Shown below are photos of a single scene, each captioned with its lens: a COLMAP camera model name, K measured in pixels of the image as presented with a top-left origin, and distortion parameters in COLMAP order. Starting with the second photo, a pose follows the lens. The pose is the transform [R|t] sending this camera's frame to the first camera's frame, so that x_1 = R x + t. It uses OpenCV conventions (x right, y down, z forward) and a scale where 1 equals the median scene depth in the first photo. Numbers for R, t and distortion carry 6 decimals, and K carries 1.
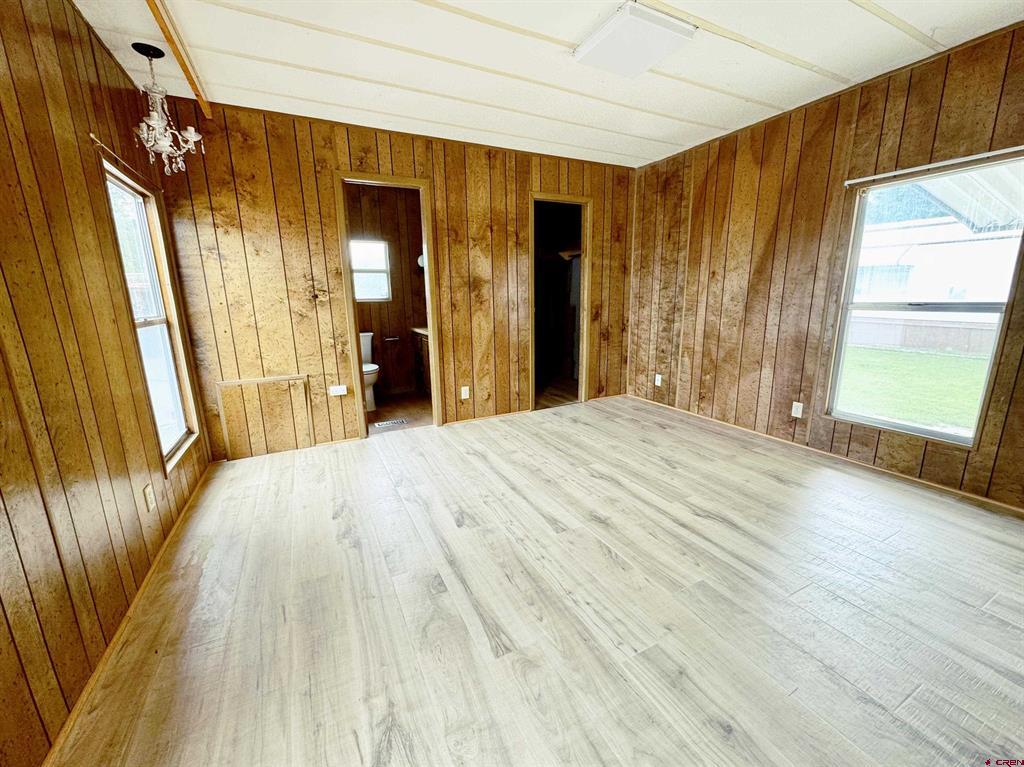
lens RADIAL K [[410.1, 0, 511.3], [0, 410.1, 381.9], [0, 0, 1]] dist [-0.000291, 0.000280]
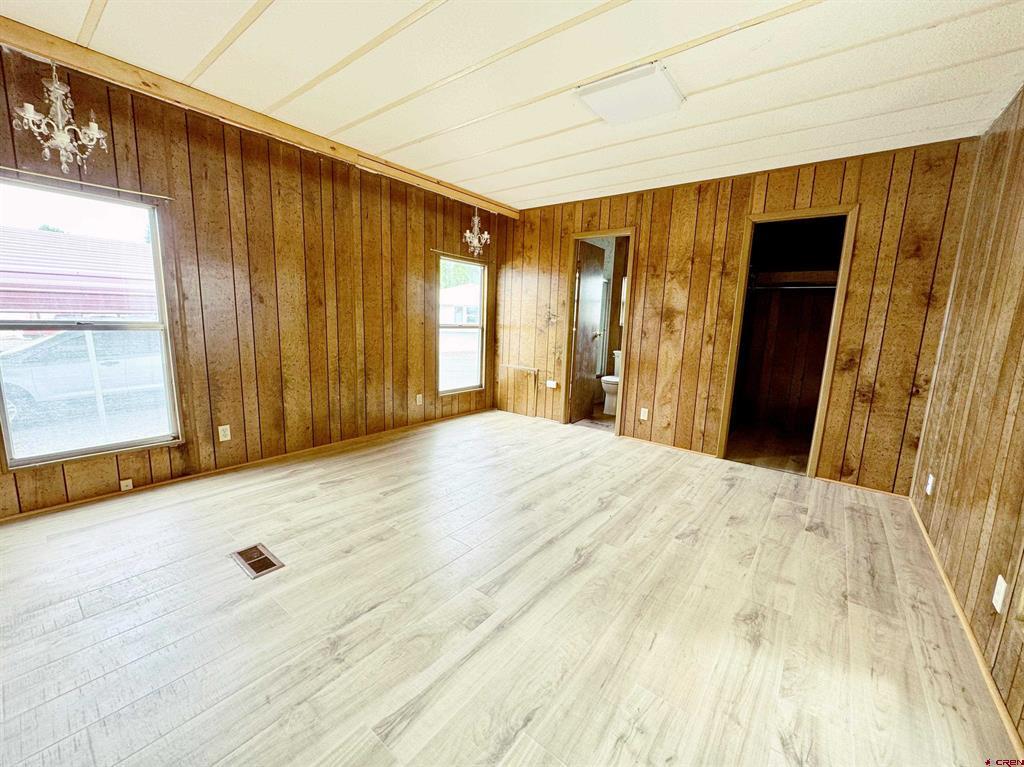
lens RADIAL K [[410.1, 0, 511.3], [0, 410.1, 381.9], [0, 0, 1]] dist [-0.000291, 0.000280]
pose [[0.418095, 0.176743, -0.891043, 0.726209], [-0.234477, 0.968647, 0.082115, -0.065451], [0.877620, 0.174597, 0.446429, 0.215724]]
